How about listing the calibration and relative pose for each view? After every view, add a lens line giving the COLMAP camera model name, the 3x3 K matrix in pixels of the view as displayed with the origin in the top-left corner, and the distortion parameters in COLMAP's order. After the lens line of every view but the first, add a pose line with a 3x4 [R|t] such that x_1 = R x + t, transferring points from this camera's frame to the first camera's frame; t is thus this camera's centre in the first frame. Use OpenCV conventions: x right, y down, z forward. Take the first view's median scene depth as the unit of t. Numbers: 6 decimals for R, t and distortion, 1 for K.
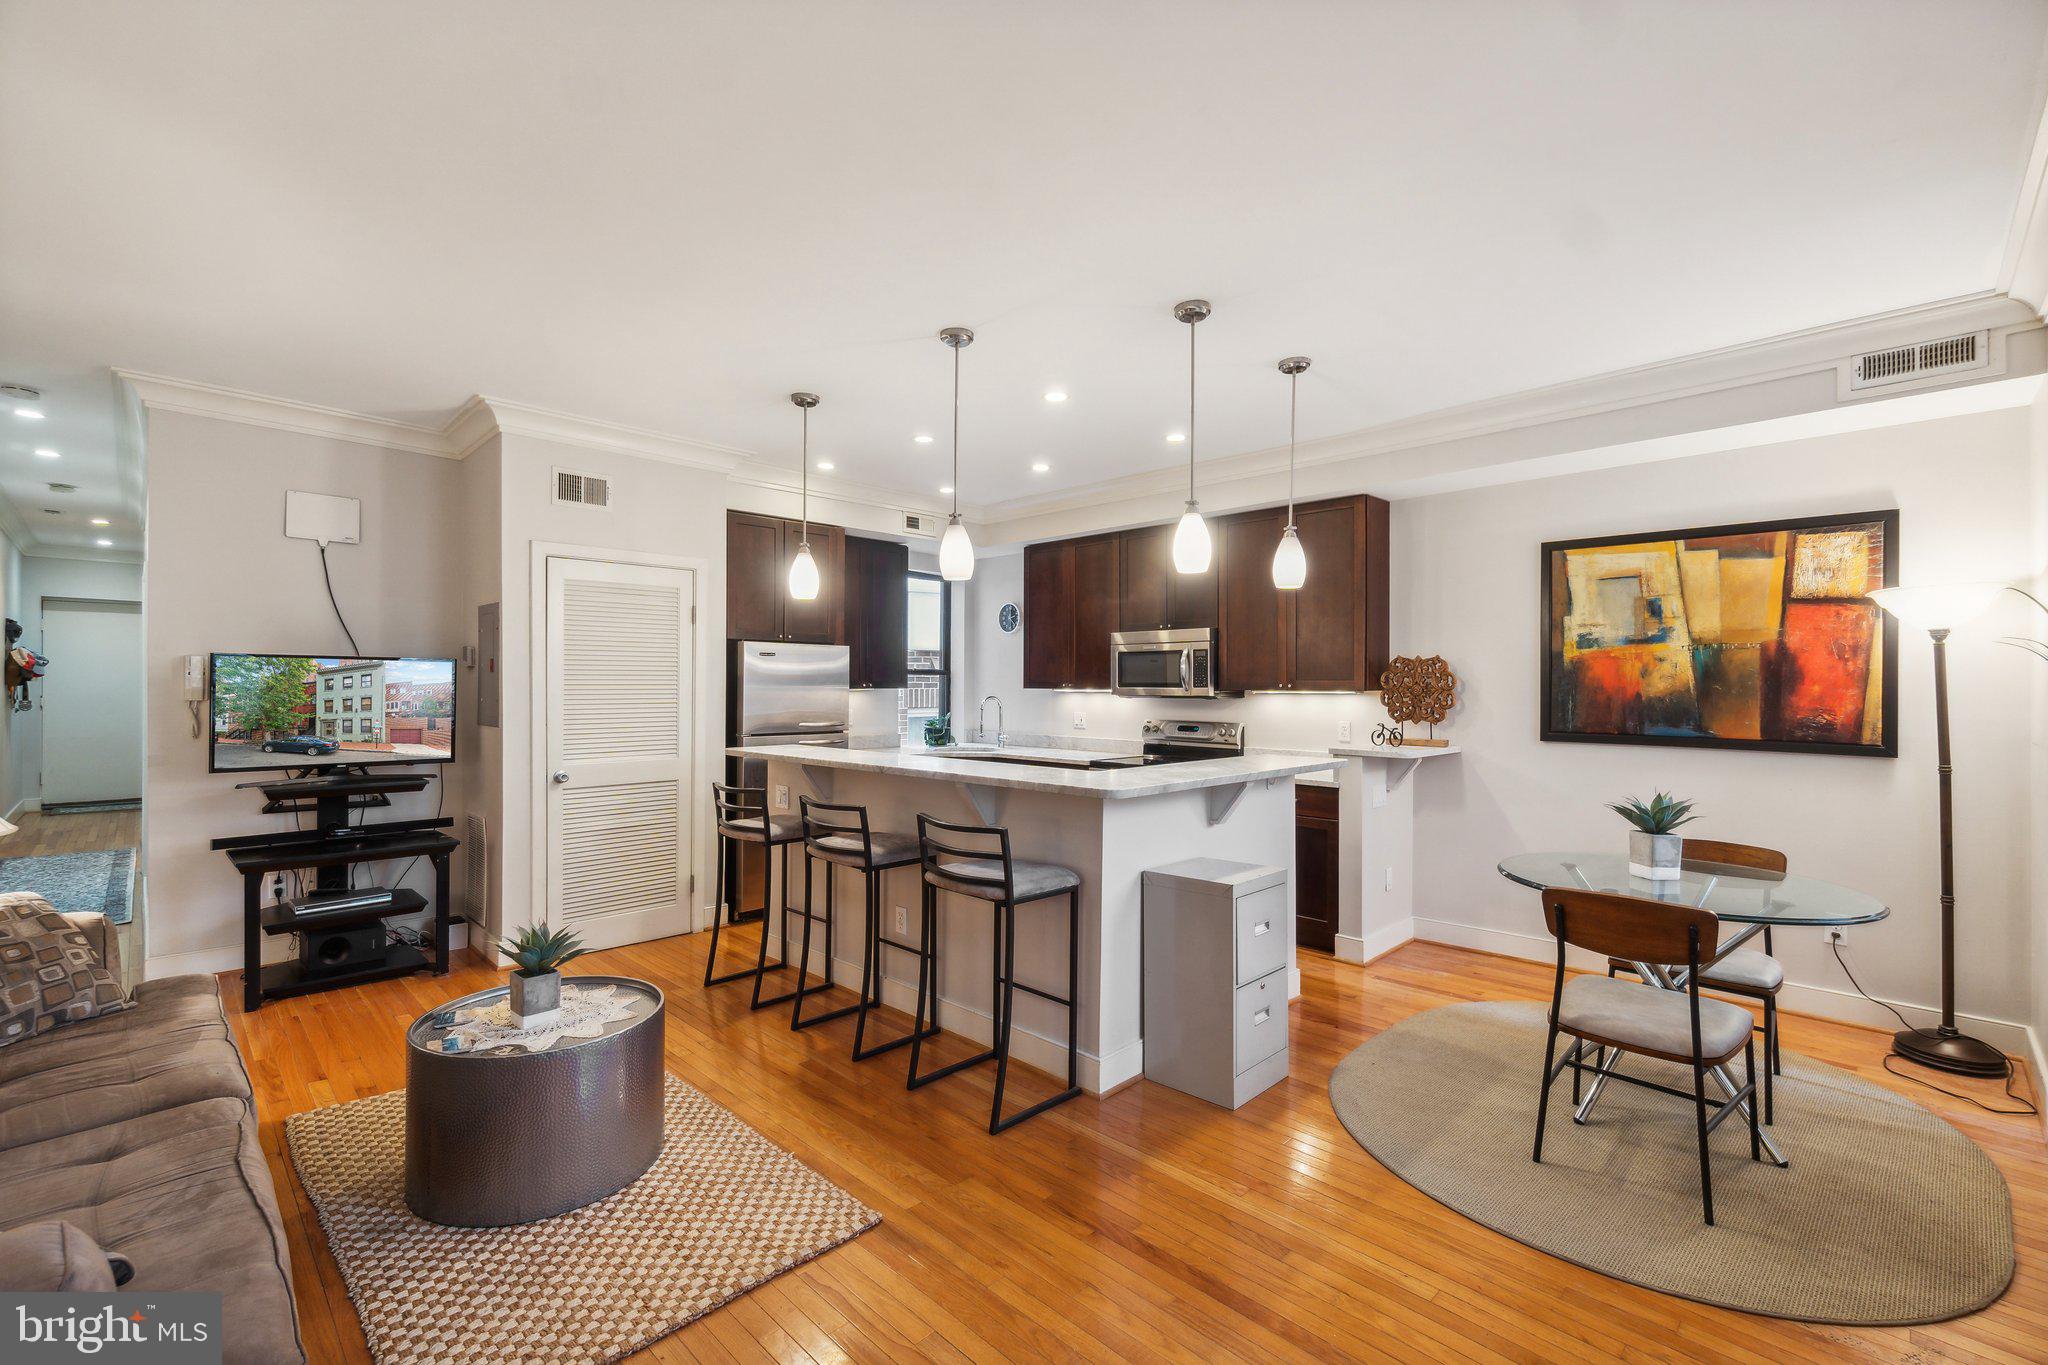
lens RADIAL K [[890.7, 0, 1022.6], [0, 890.7, 680.8], [0, 0, 1]] dist [-0.008602, 0.002518]
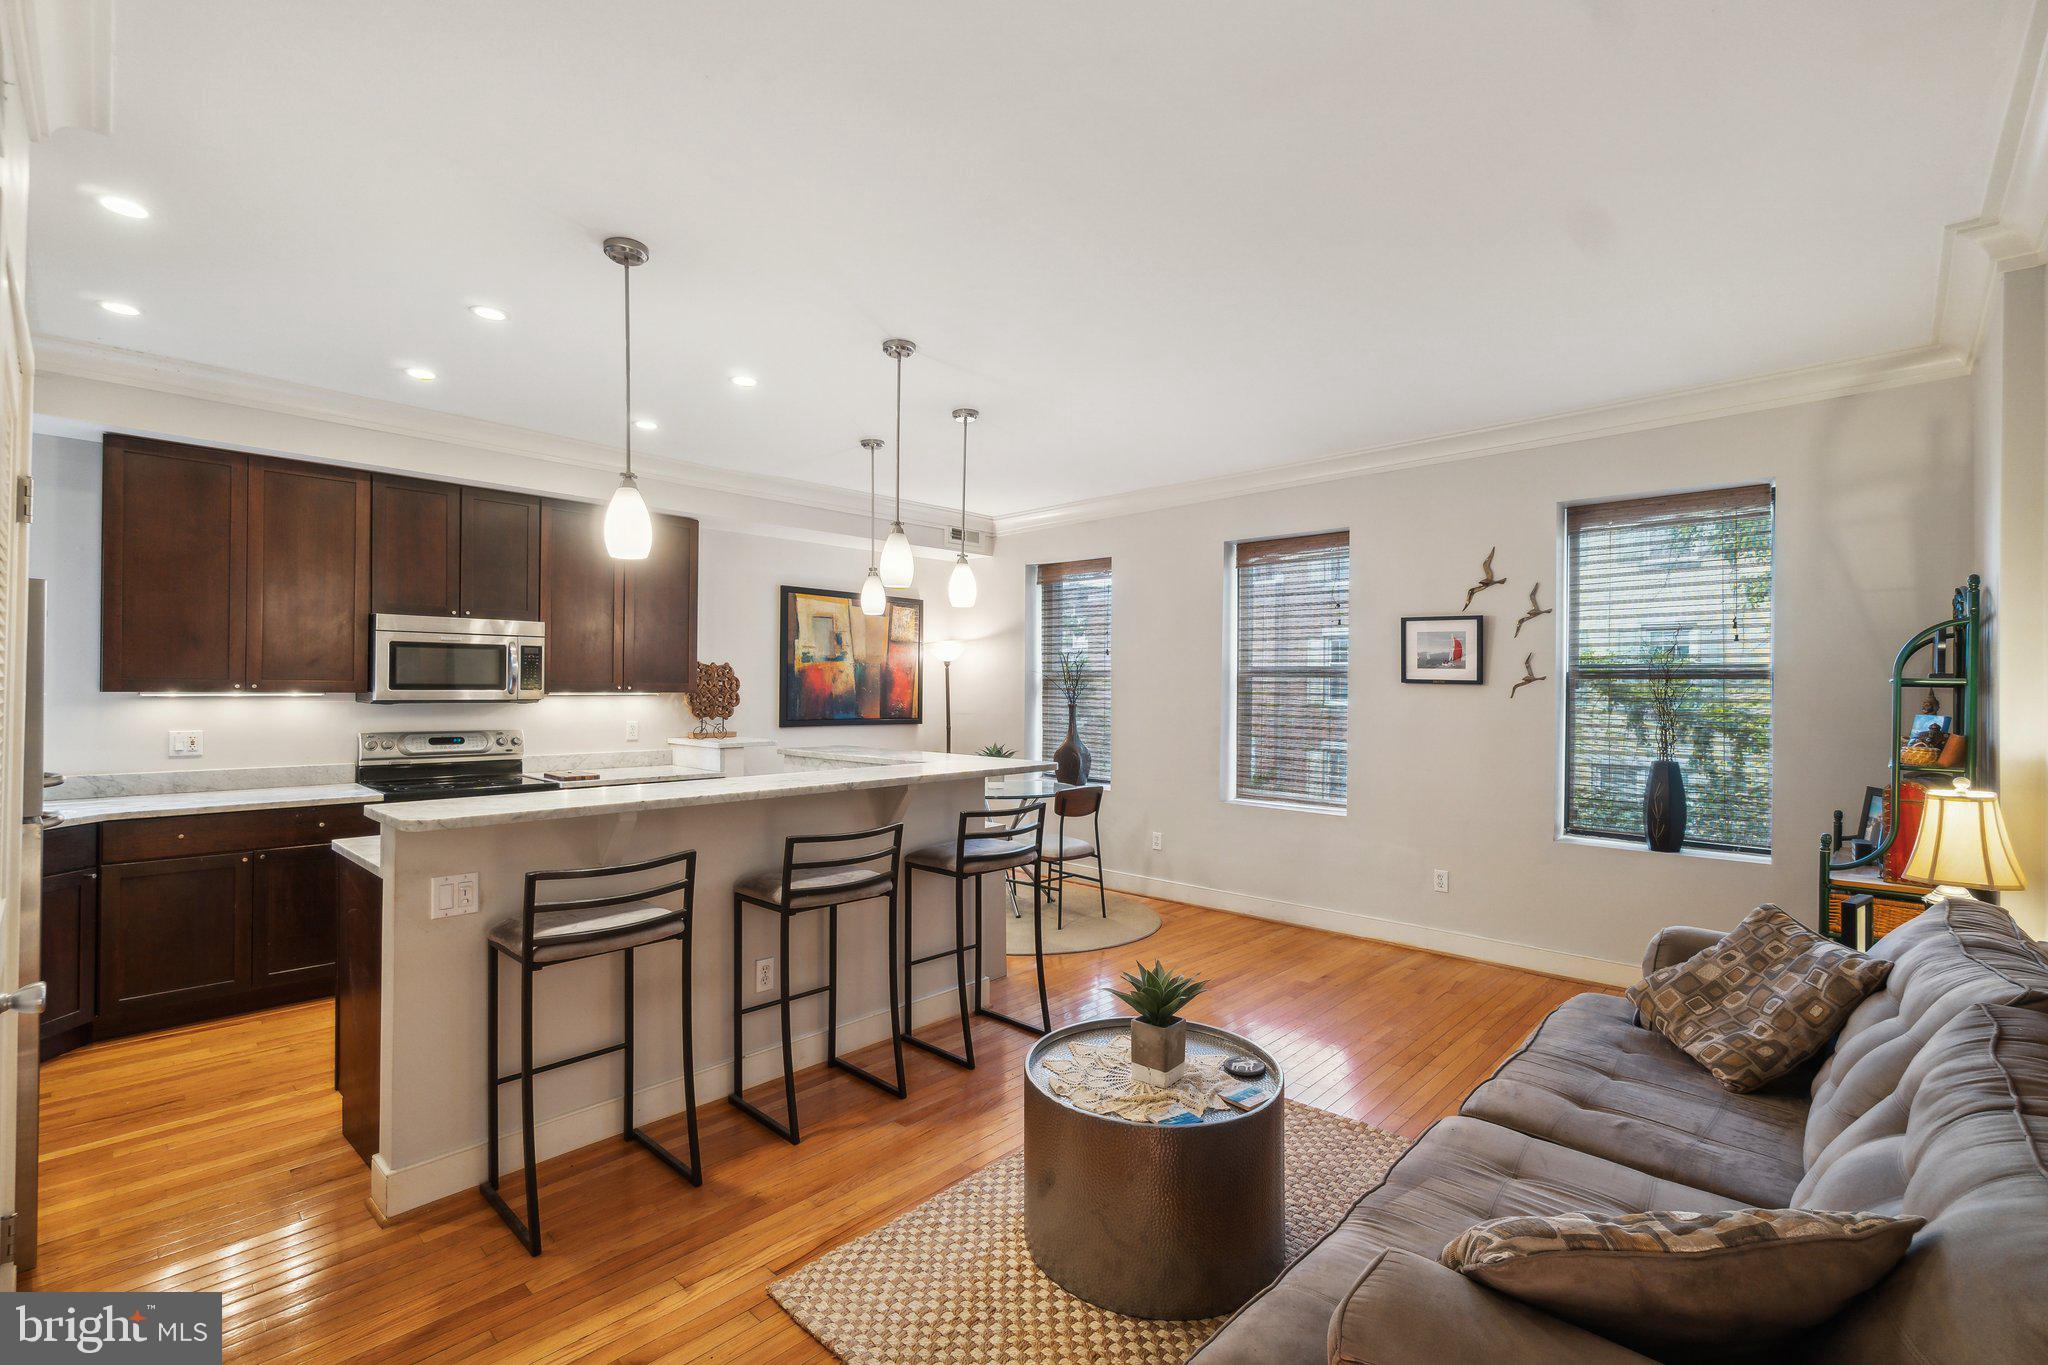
lens RADIAL K [[890.7, 0, 1014.1], [0, 890.7, 678.5], [0, 0, 1]] dist [-0.008602, 0.002518]
pose [[-0.017461, 0.006002, 0.999830, -0.884668], [-0.013154, 0.999894, -0.006232, -0.005408], [-0.999761, -0.013260, -0.017380, 0.713685]]
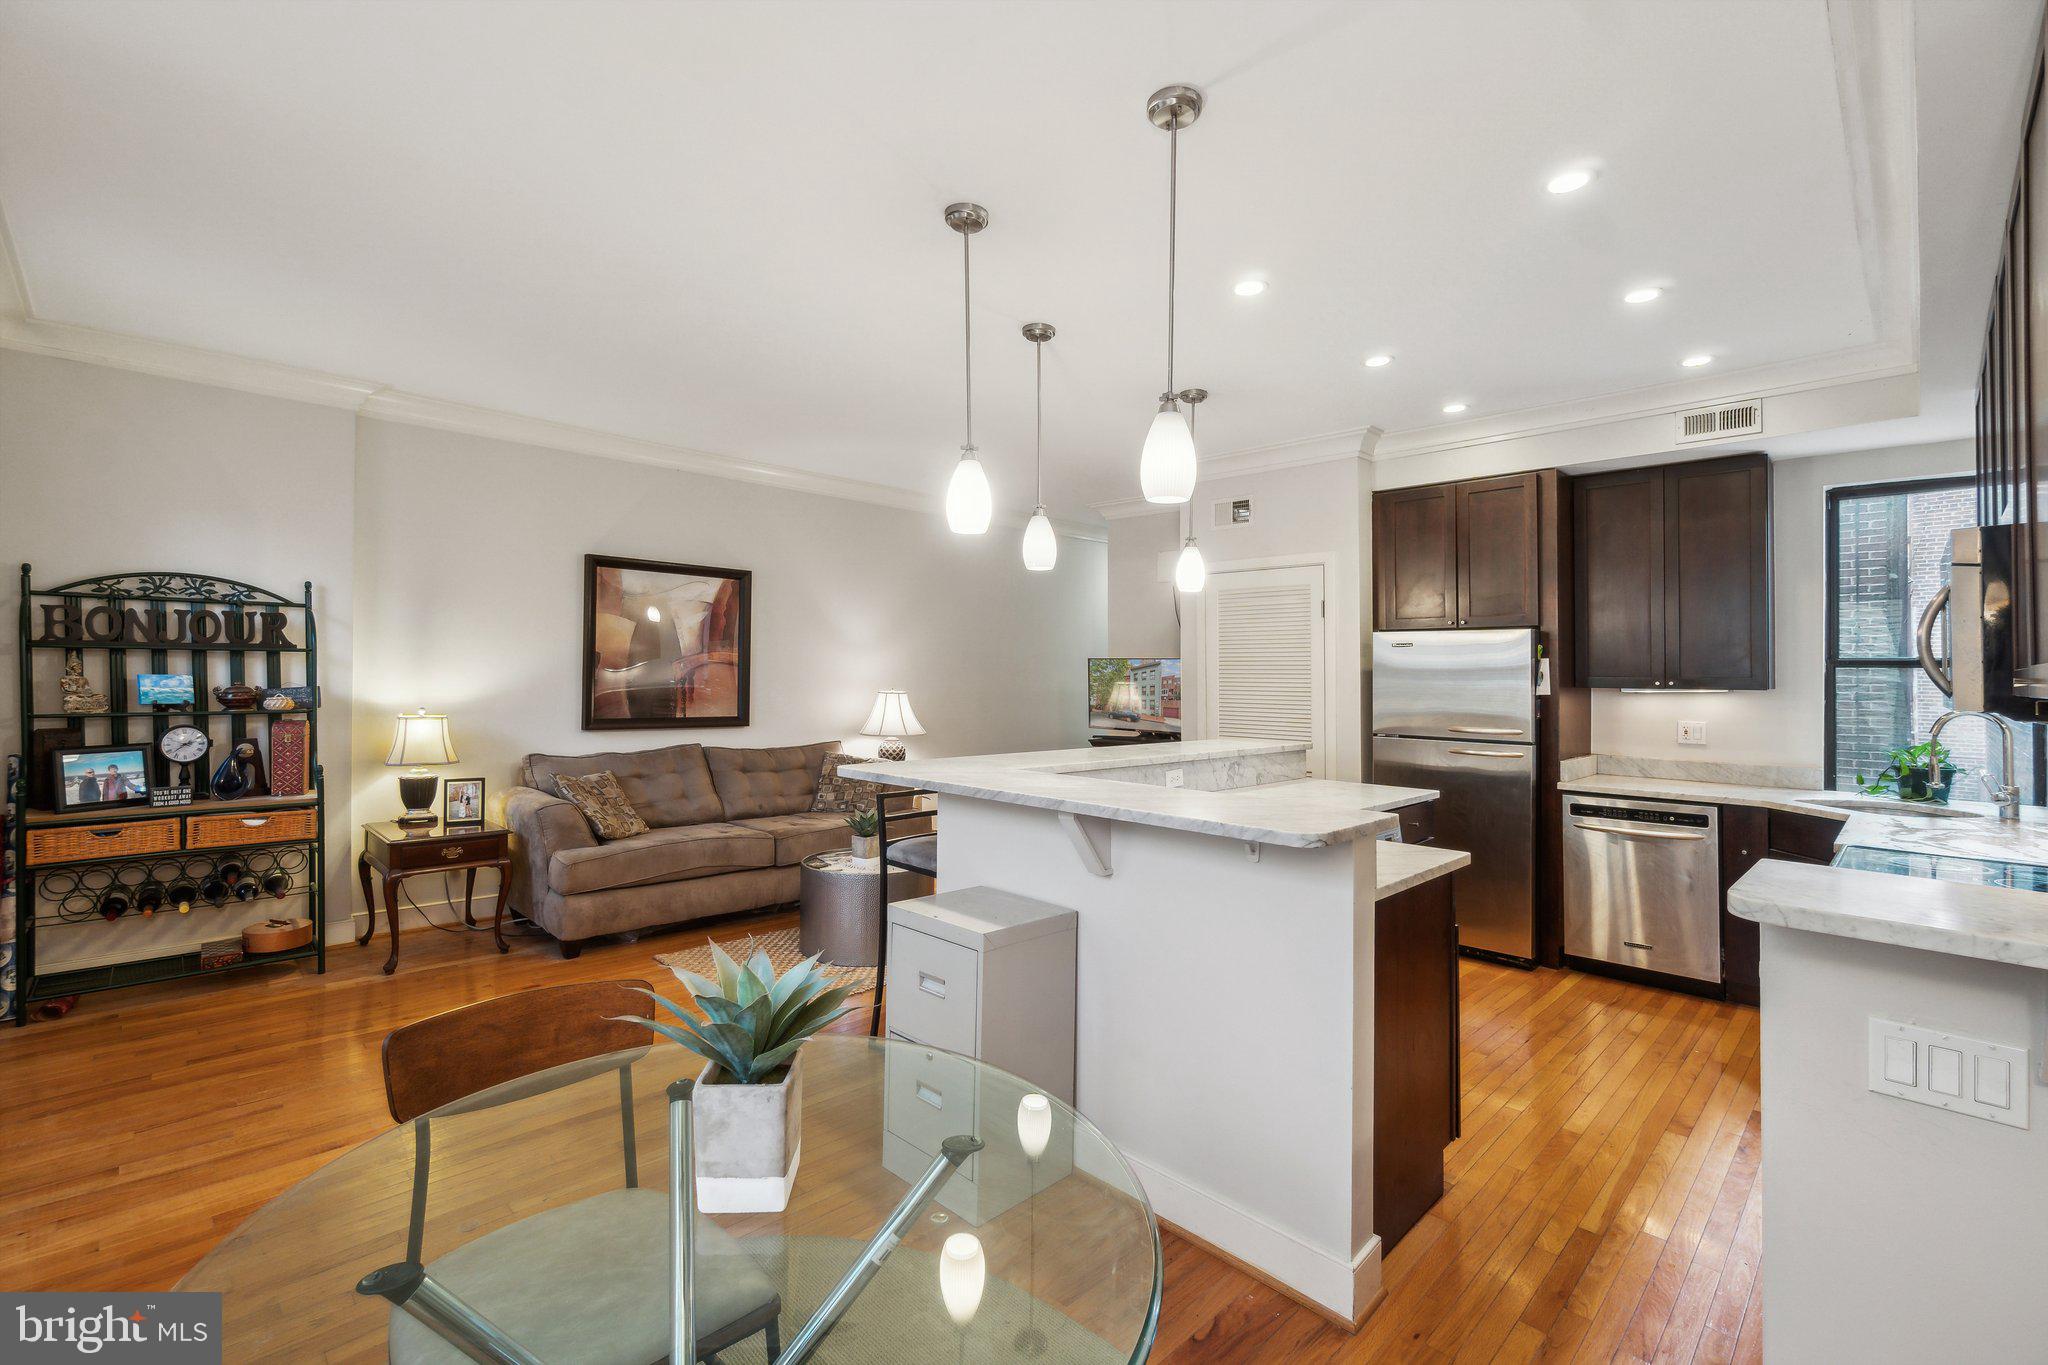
lens RADIAL K [[890.7, 0, 1003.1], [0, 890.7, 651.9], [0, 0, 1]] dist [-0.008602, 0.002518]
pose [[-0.018365, -0.031202, -0.999344, 0.763589], [-0.006855, 0.999493, -0.031081, 0.009186], [0.999808, 0.006279, -0.018569, 0.789280]]
